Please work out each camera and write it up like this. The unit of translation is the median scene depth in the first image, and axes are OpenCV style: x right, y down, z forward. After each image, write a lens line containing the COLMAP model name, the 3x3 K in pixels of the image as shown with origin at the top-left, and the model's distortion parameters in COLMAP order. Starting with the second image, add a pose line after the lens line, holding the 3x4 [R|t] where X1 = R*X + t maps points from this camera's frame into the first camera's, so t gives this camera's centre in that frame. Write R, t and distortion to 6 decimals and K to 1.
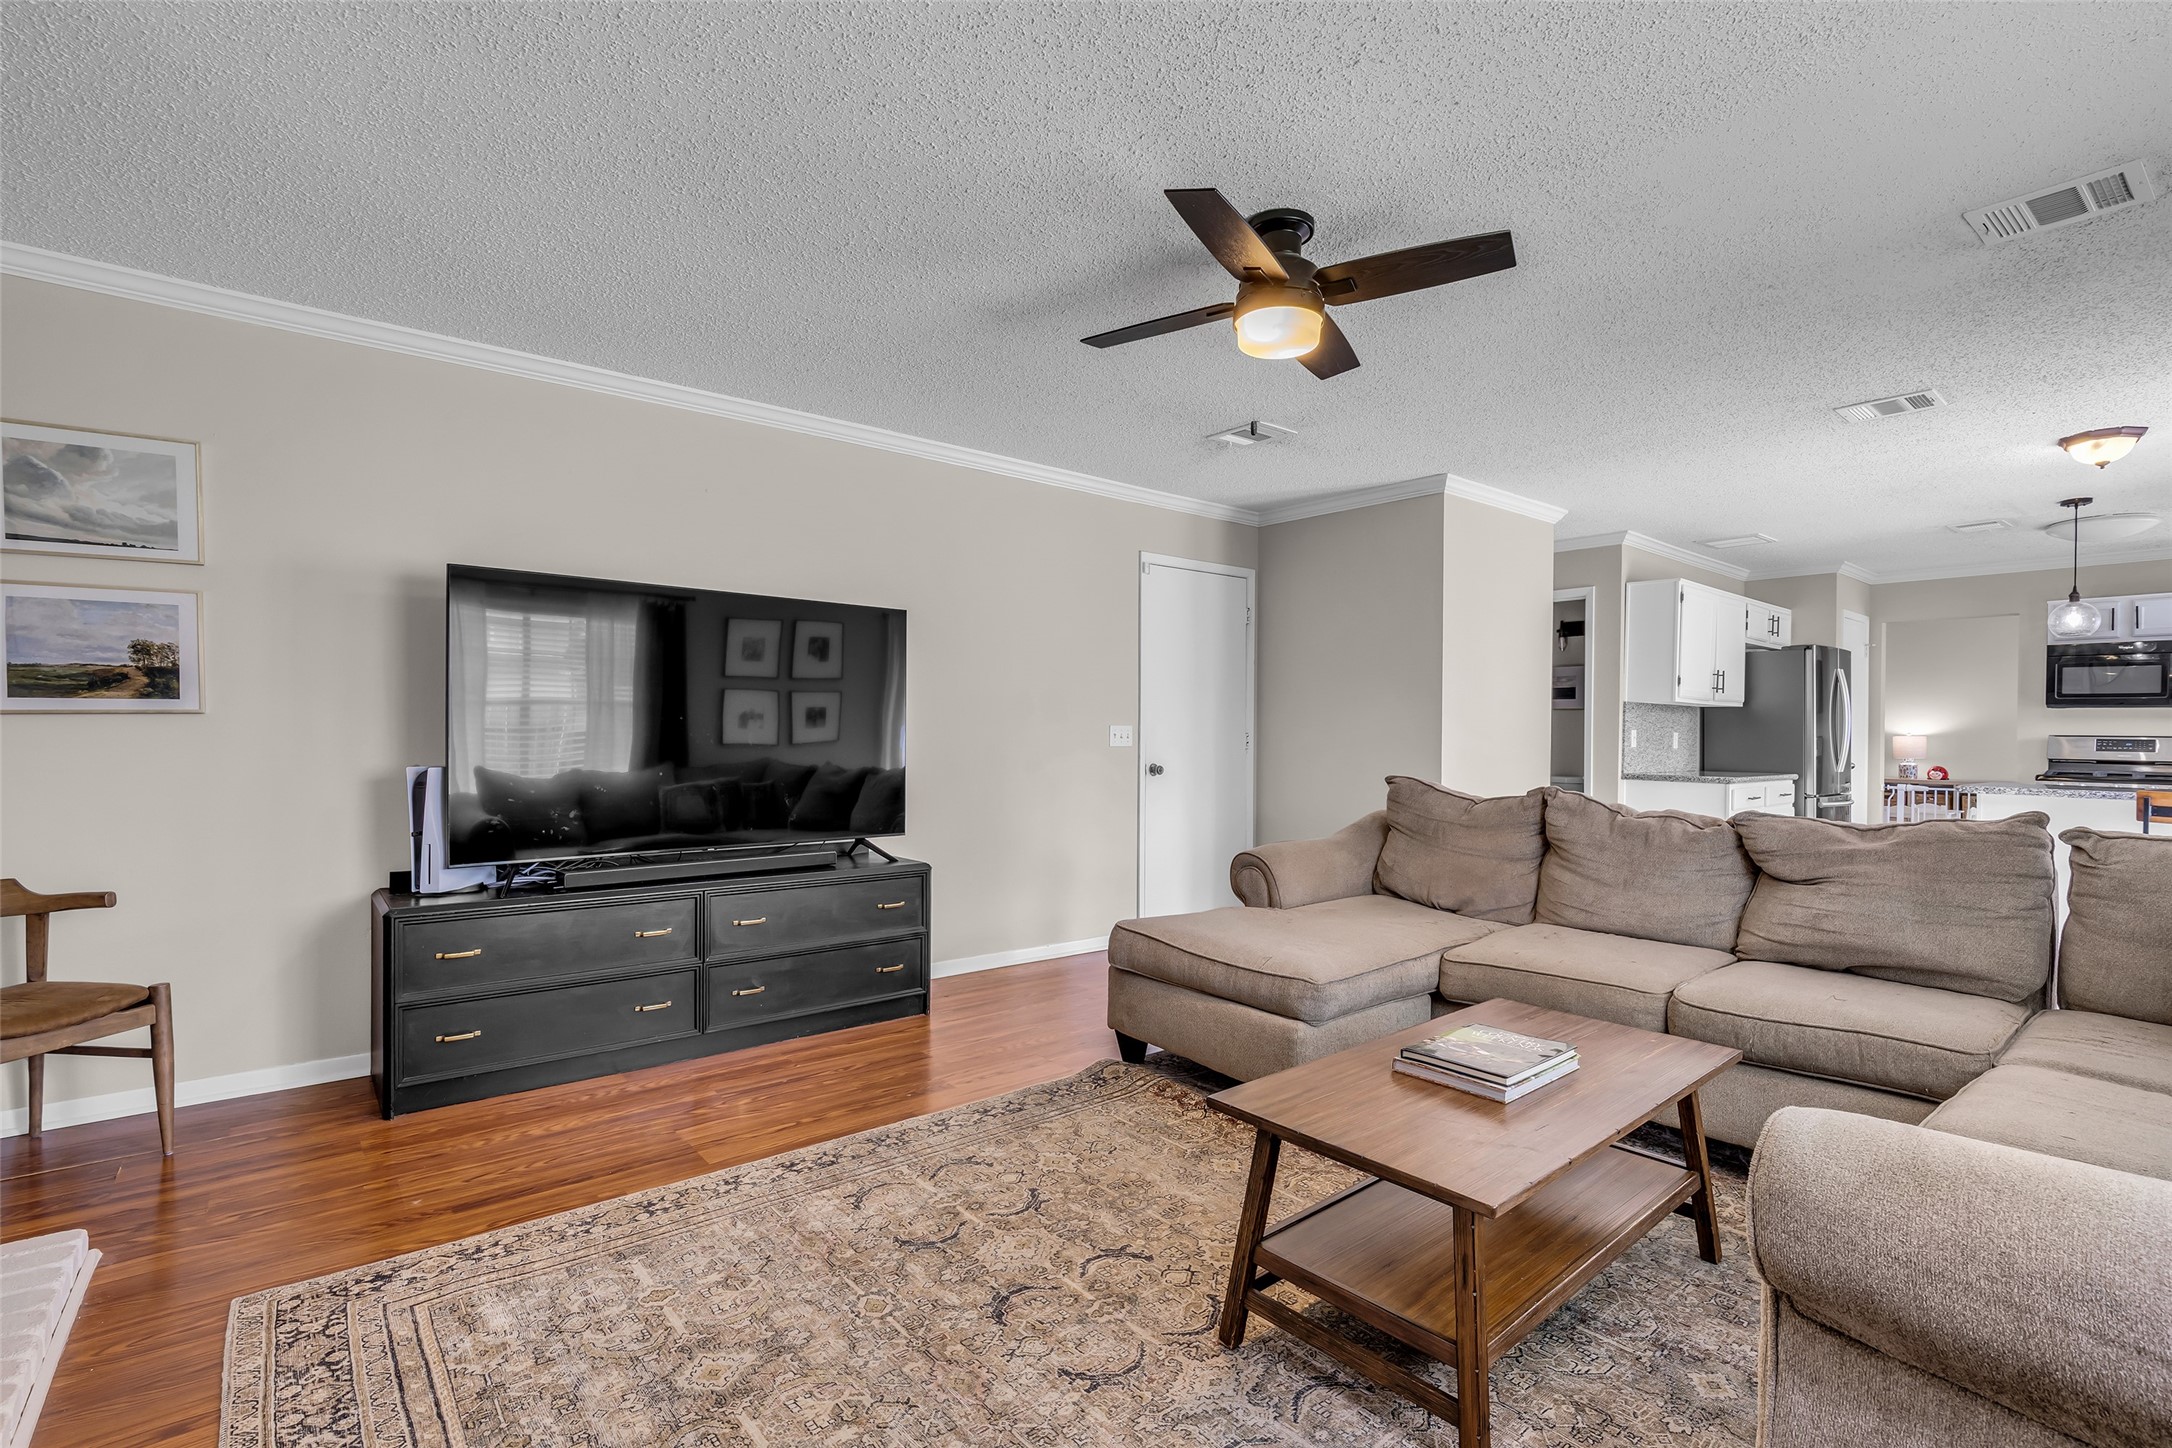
lens RADIAL K [[1001.8, 0, 1086.1], [0, 1001.8, 732.2], [0, 0, 1]] dist [-0.007340, 0.000264]
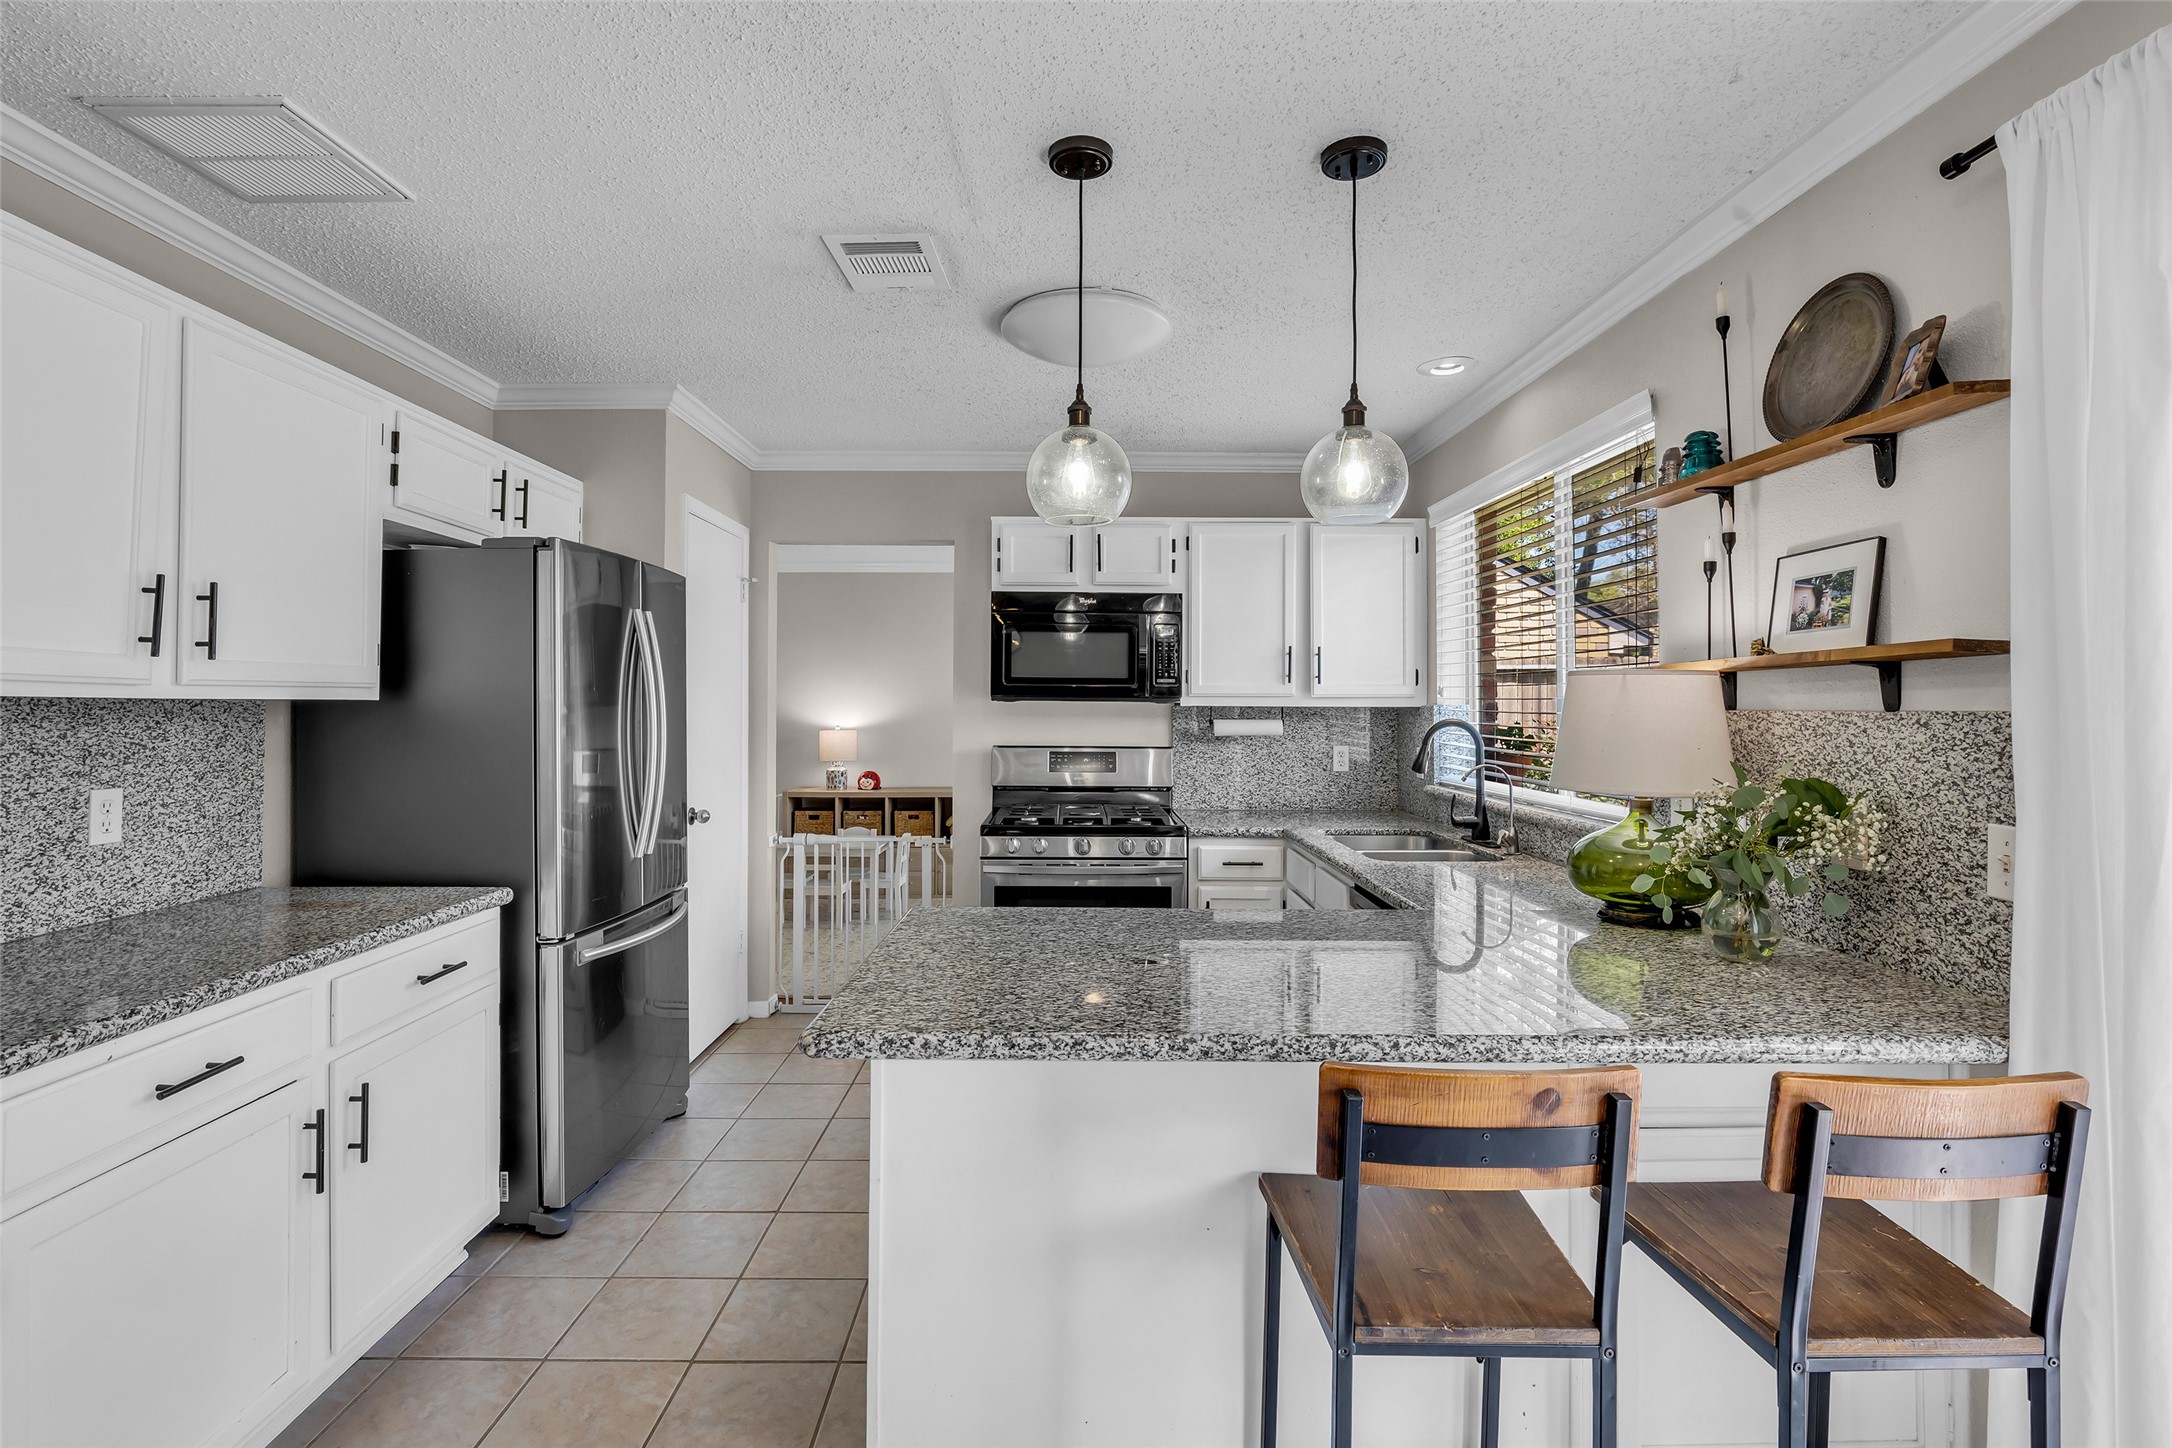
lens RADIAL K [[1014.1, 0, 1076.6], [0, 1014.1, 695.7], [0, 0, 1]] dist [-0.001425, 0.000210]
pose [[0.635906, -0.000871, 0.771766, 0.537511], [0.006159, 0.999973, -0.003946, -0.024617], [-0.771742, 0.007262, 0.635894, 0.582492]]
